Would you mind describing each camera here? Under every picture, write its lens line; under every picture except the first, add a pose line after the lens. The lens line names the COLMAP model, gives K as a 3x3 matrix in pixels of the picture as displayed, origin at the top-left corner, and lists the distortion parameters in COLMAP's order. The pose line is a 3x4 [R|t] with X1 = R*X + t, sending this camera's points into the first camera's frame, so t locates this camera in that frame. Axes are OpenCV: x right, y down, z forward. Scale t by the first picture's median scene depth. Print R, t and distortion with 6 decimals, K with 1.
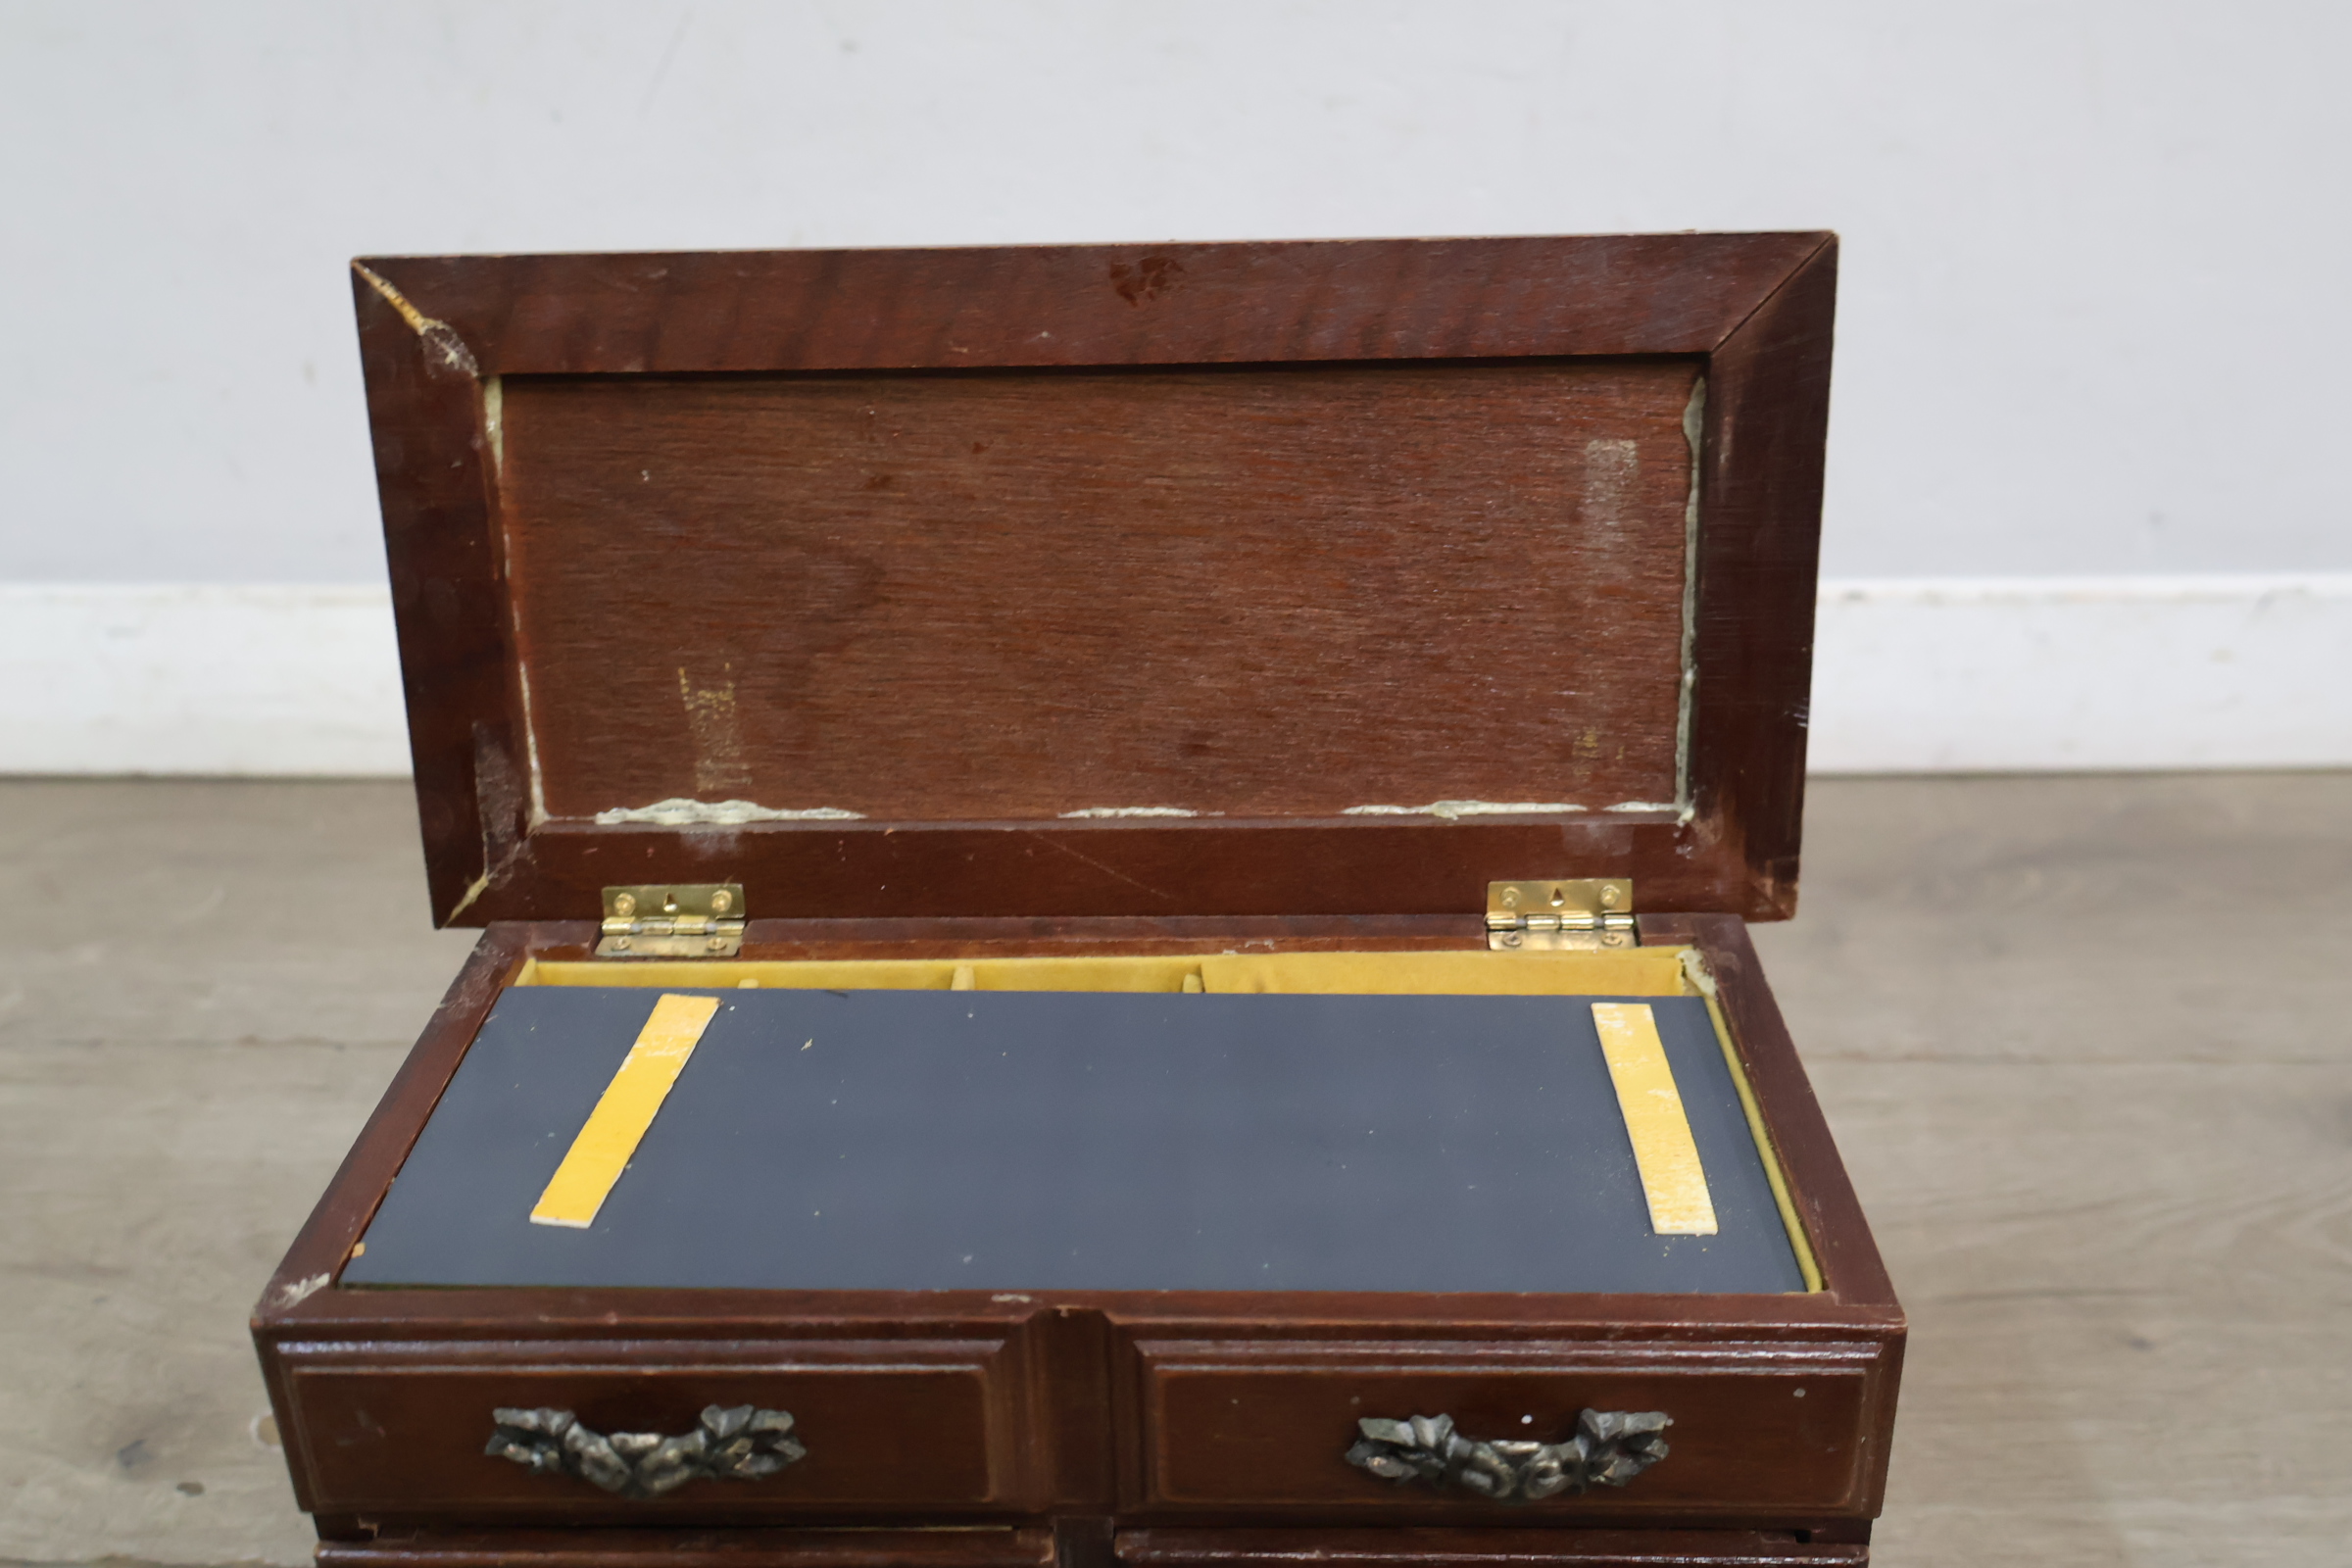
lens RADIAL K [[2255.7, 0, 1168.5], [0, 2255.7, 778.7], [0, 0, 1]] dist [0.006634, 0.018655]
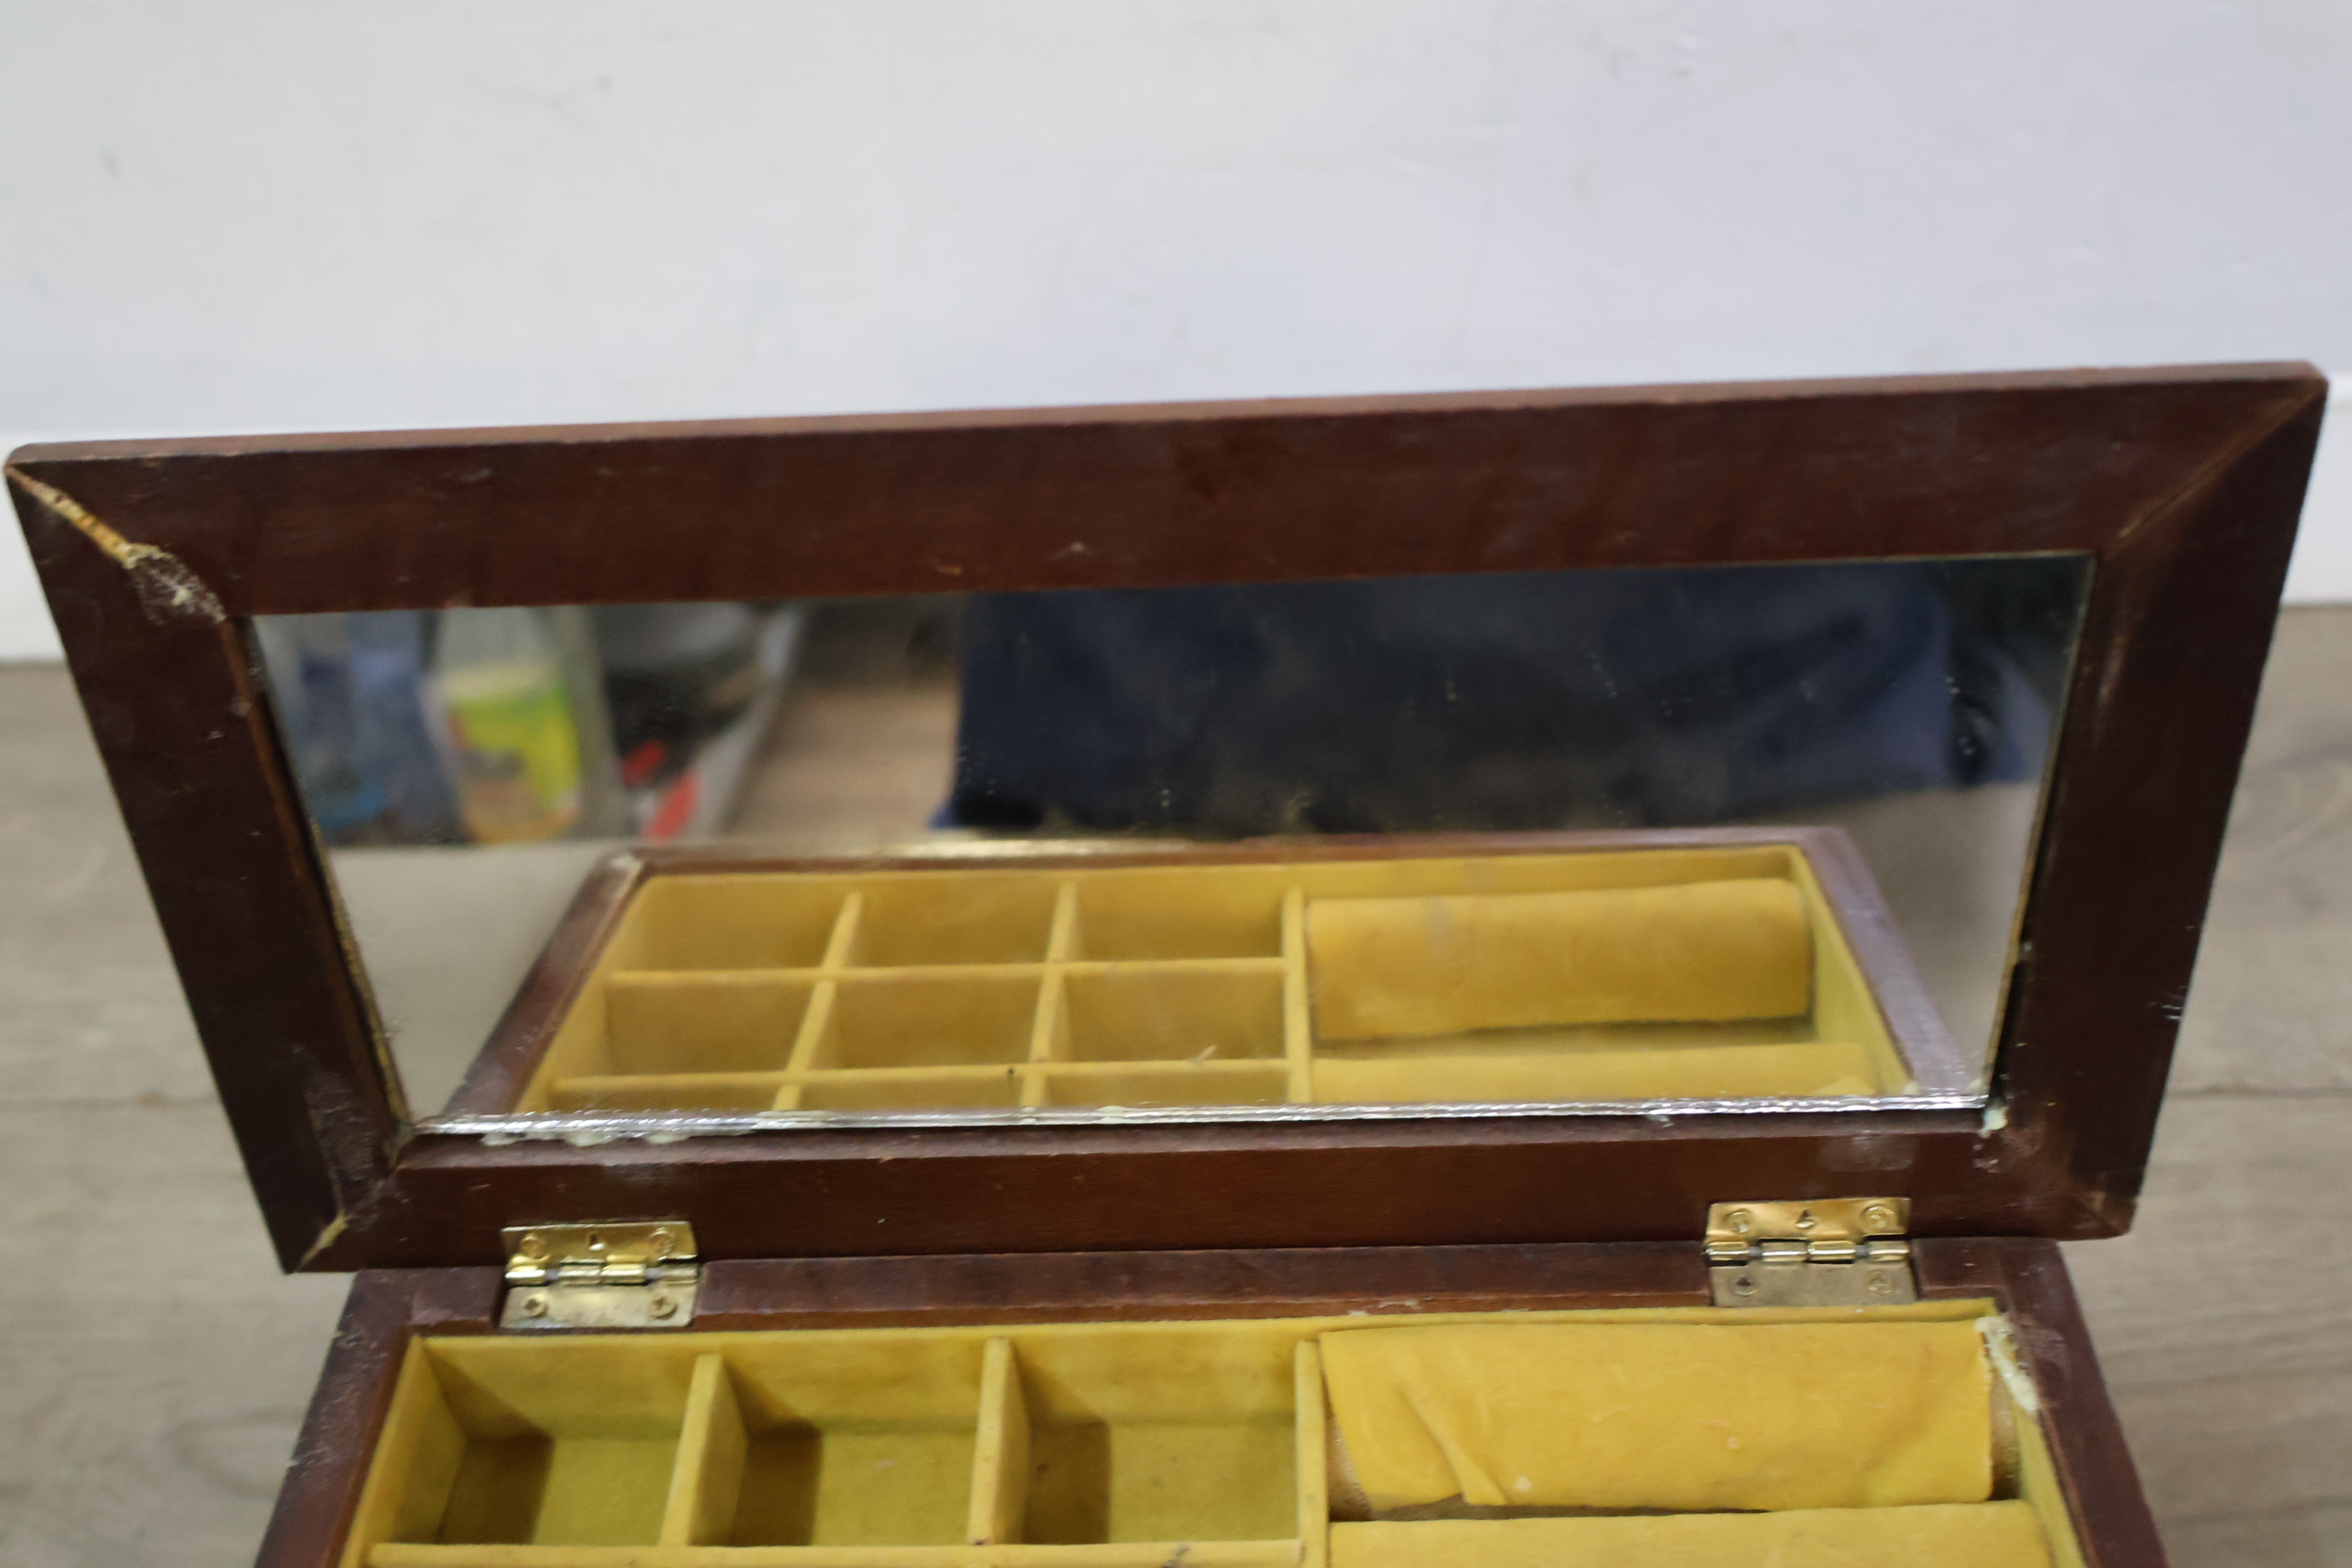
lens RADIAL K [[2229.5, 0, 1177.0], [0, 2229.5, 784.9], [0, 0, 1]] dist [0.004346, -0.002530]
pose [[0.999644, -0.021506, -0.015765, -0.016446], [0.024564, 0.972735, 0.230614, -0.258629], [0.010375, -0.230919, 0.972918, 0.333468]]
